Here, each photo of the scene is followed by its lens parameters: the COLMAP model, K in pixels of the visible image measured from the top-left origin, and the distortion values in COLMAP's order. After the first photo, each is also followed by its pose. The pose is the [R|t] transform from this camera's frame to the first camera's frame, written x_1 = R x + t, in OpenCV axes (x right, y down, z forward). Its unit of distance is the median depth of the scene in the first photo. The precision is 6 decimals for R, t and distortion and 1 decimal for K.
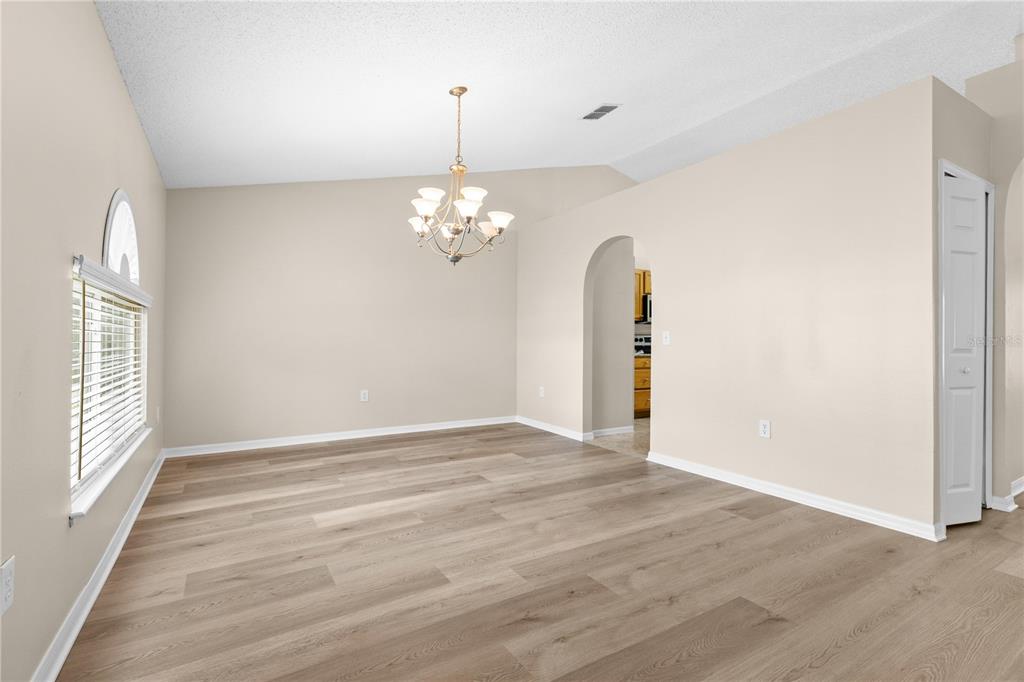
lens RADIAL K [[465.4, 0, 512.0], [0, 465.4, 341.0], [0, 0, 1]] dist [0.000592, -0.000011]
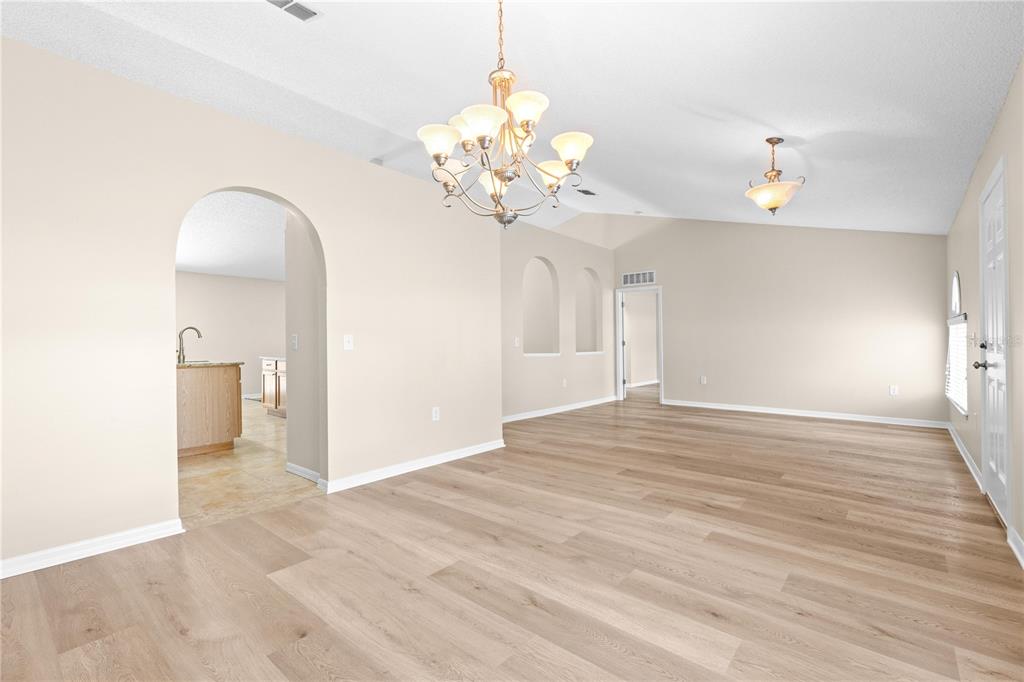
lens RADIAL K [[465.4, 0, 512.0], [0, 465.4, 341.0], [0, 0, 1]] dist [0.000592, -0.000011]
pose [[-0.314593, -0.000128, 0.949227, -0.957208], [0.001942, 0.999998, 0.000779, -0.019508], [-0.949225, 0.002089, -0.314592, 1.548712]]
